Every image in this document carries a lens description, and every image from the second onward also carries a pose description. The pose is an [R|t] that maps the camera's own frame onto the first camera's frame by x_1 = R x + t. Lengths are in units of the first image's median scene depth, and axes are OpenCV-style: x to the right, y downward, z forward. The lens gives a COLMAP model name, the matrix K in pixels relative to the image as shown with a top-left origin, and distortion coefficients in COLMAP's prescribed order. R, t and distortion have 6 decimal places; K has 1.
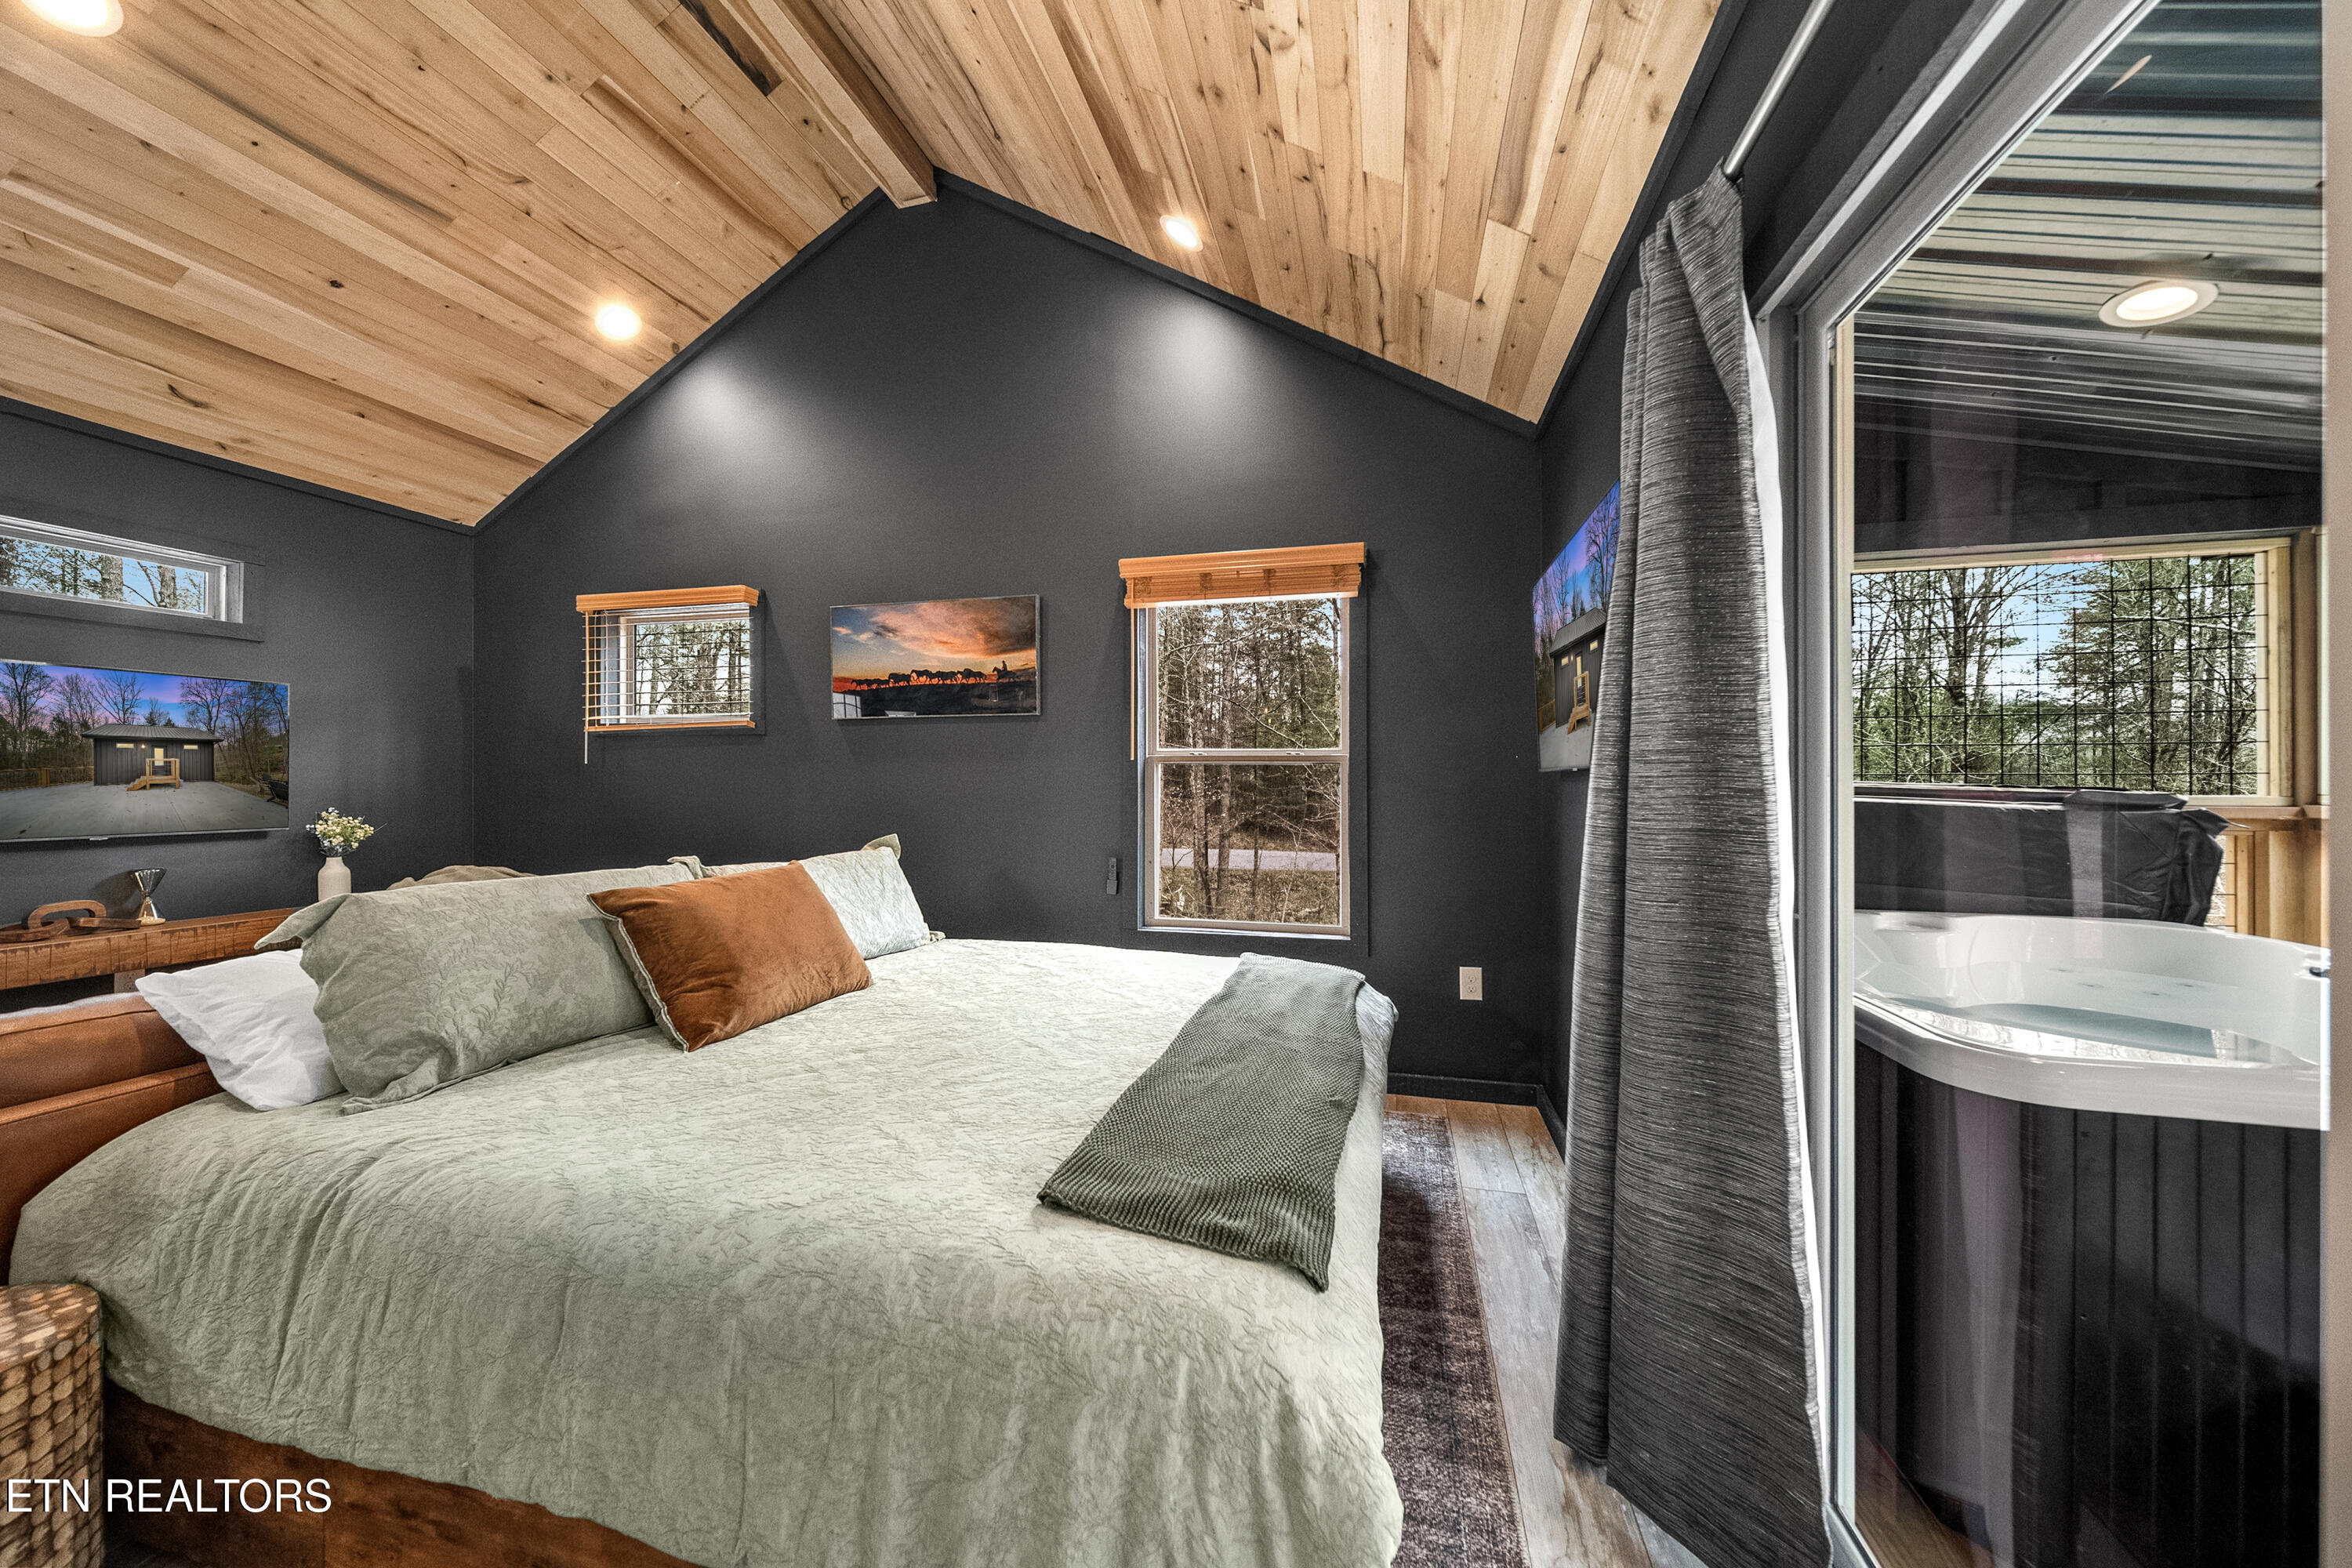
lens RADIAL K [[827.8, 0, 1171.0], [0, 827.8, 782.6], [0, 0, 1]] dist [-0.002094, -0.000469]
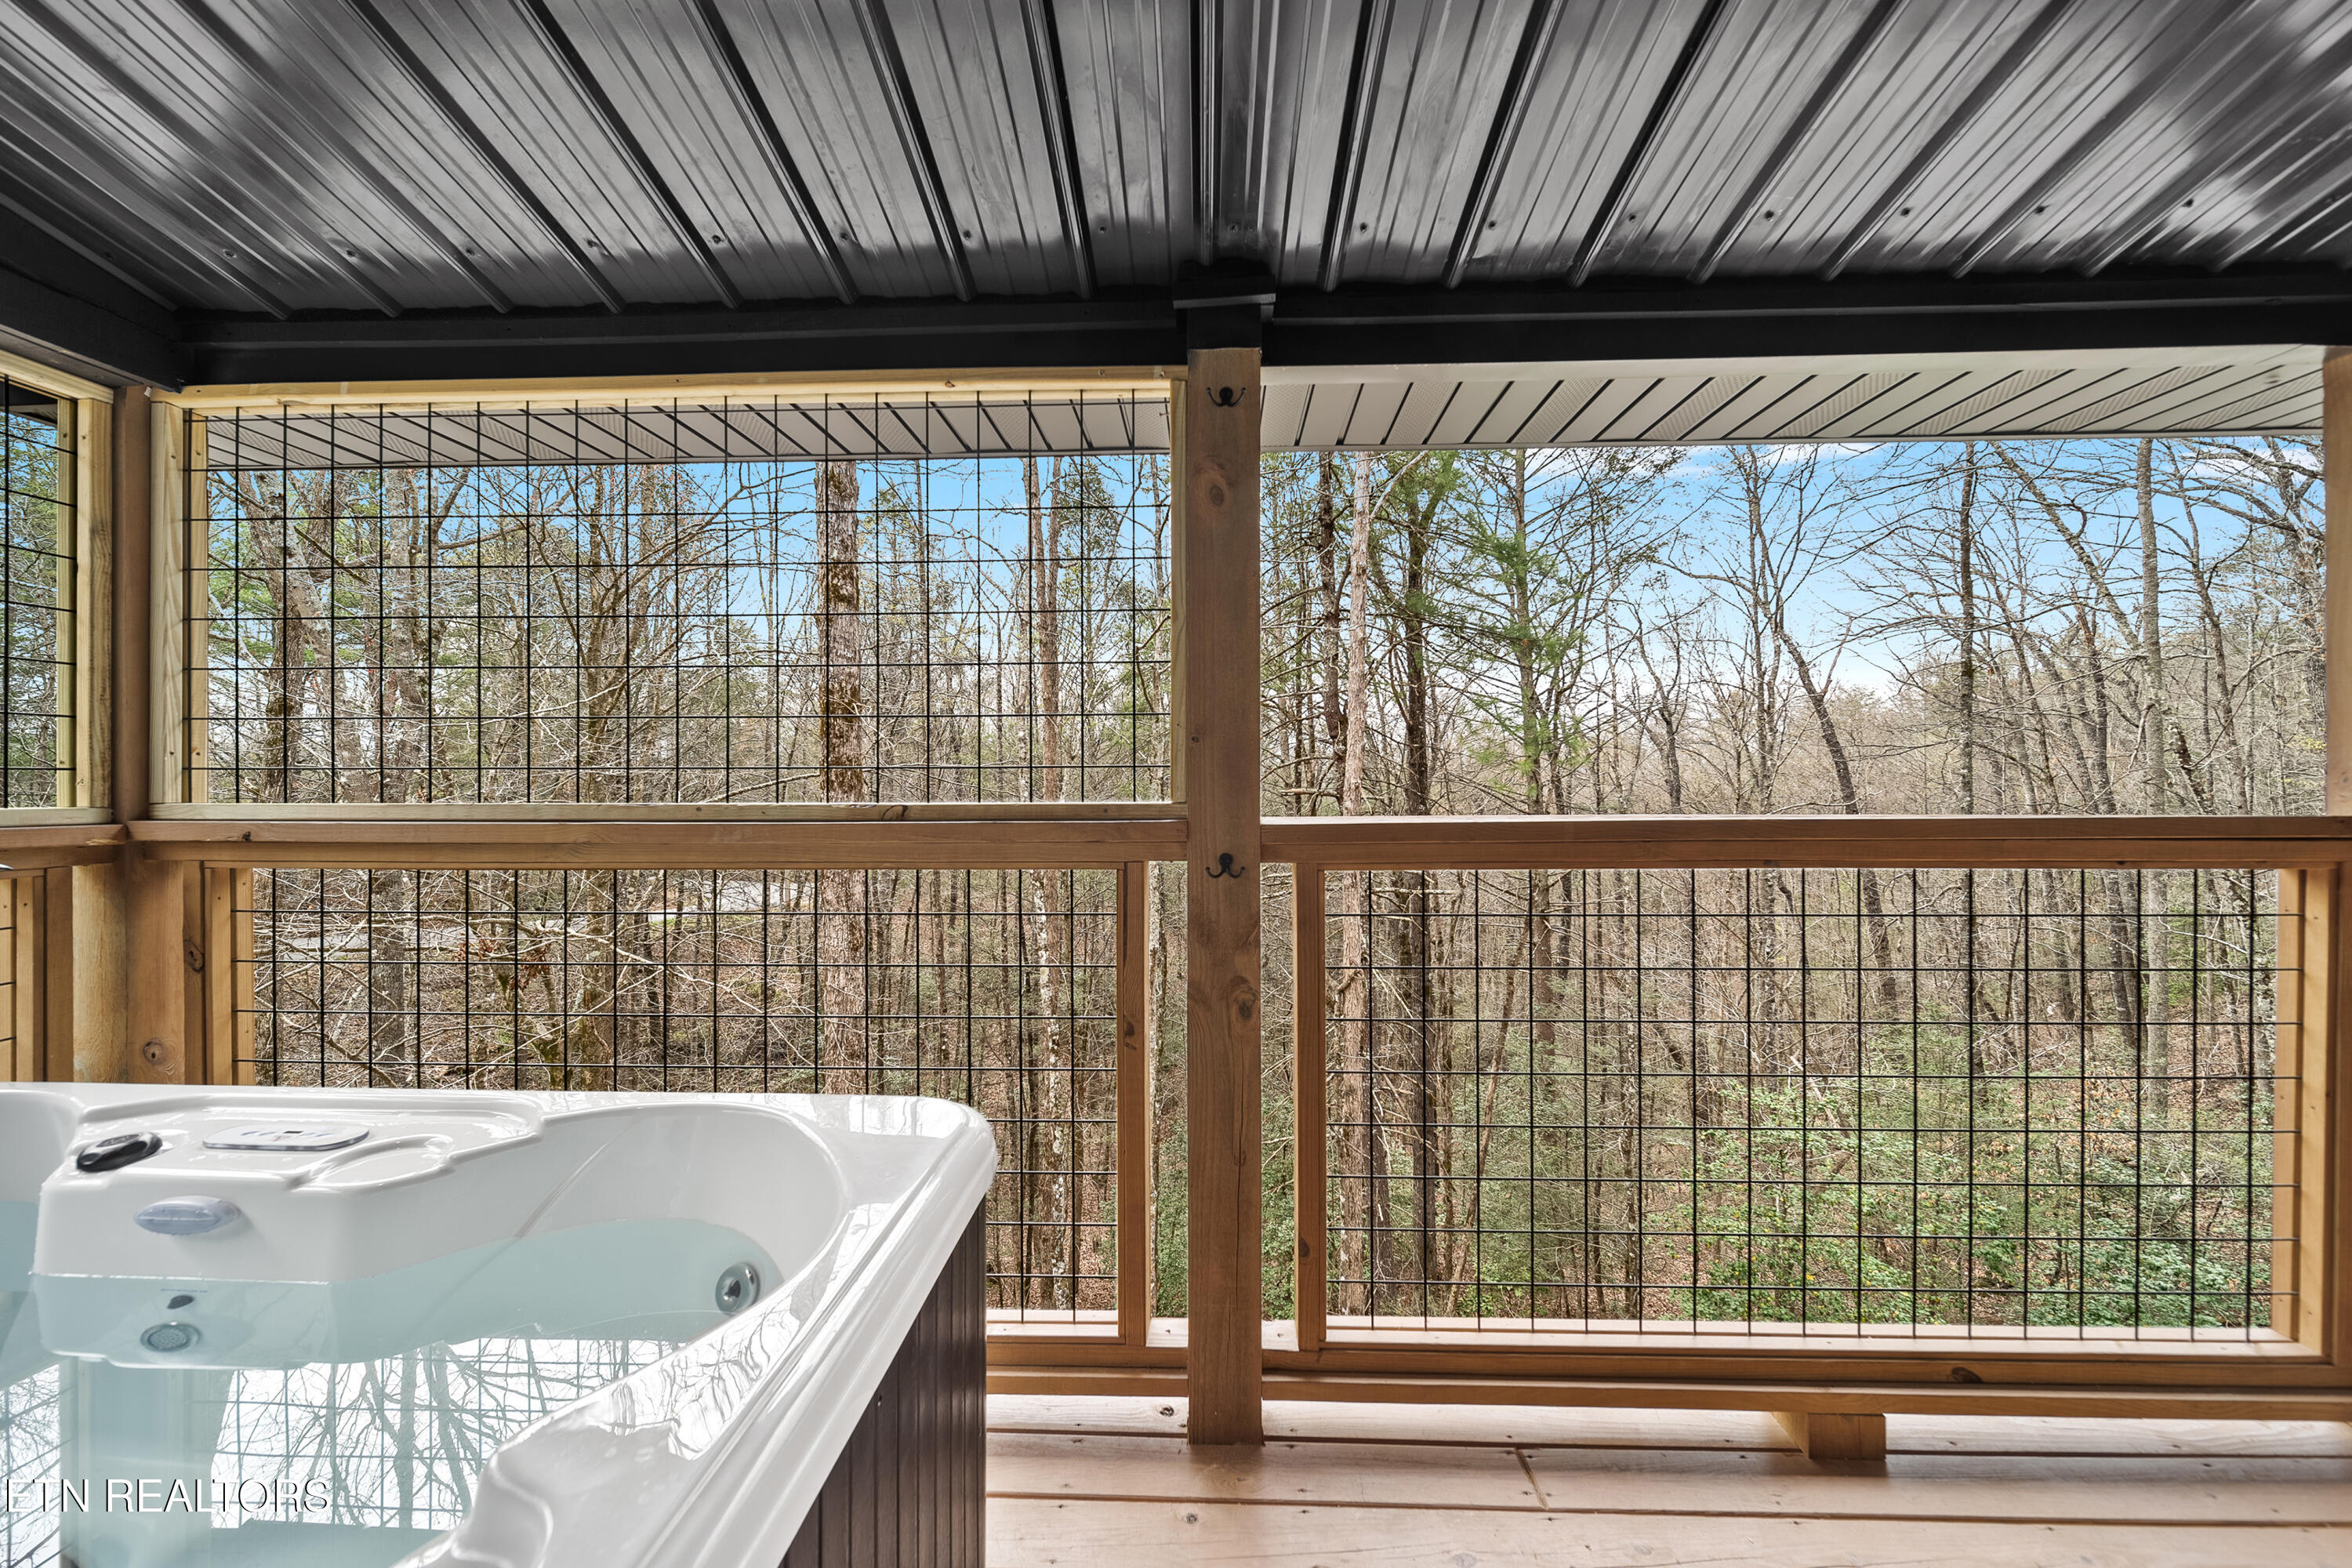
lens RADIAL K [[827.8, 0, 1171.0], [0, 827.8, 782.6], [0, 0, 1]] dist [-0.002094, -0.000469]
pose [[-0.280054, 0.009566, 0.959936, 0.388034], [0.002139, 0.999954, -0.009341, 0.003937], [-0.959982, -0.000562, -0.280062, 0.290930]]
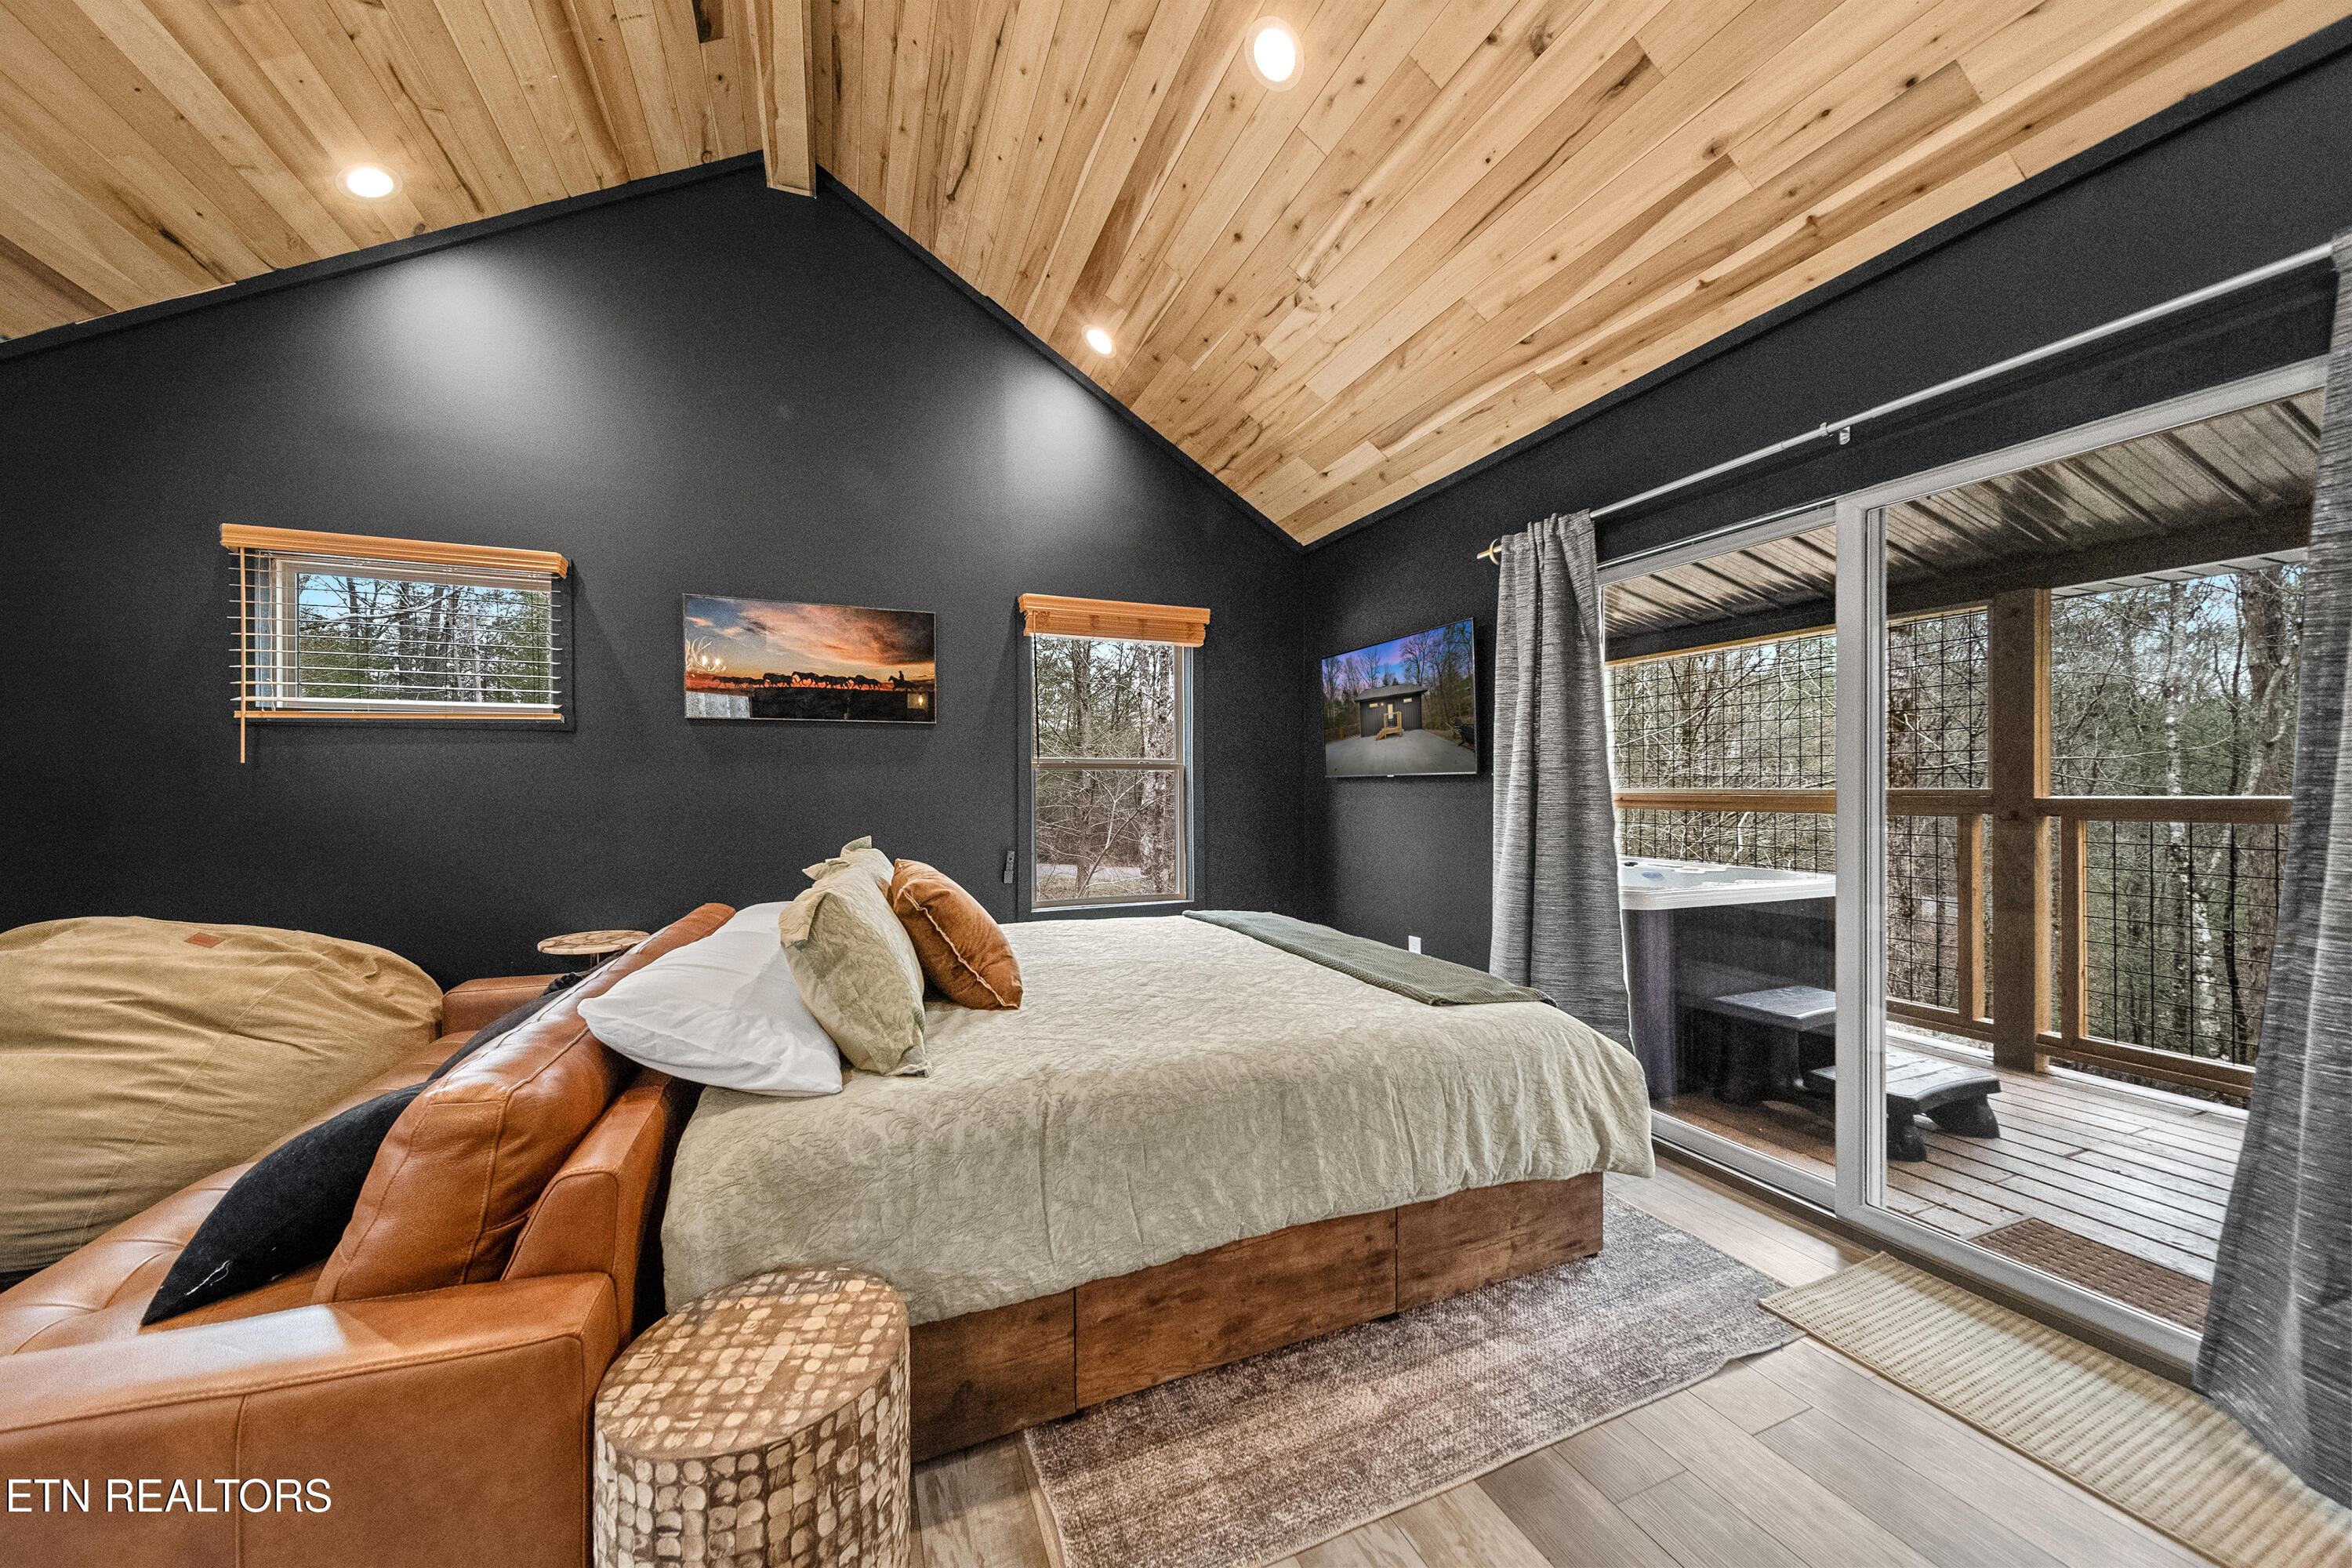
lens RADIAL K [[822.5, 0, 1173.5], [0, 822.5, 791.3], [0, 0, 1]] dist [0.001181, -0.001806]
pose [[0.800623, -0.008568, 0.599107, -0.624620], [0.004452, 0.999955, 0.008352, -0.001152], [-0.599152, -0.004020, 0.800625, -0.053716]]
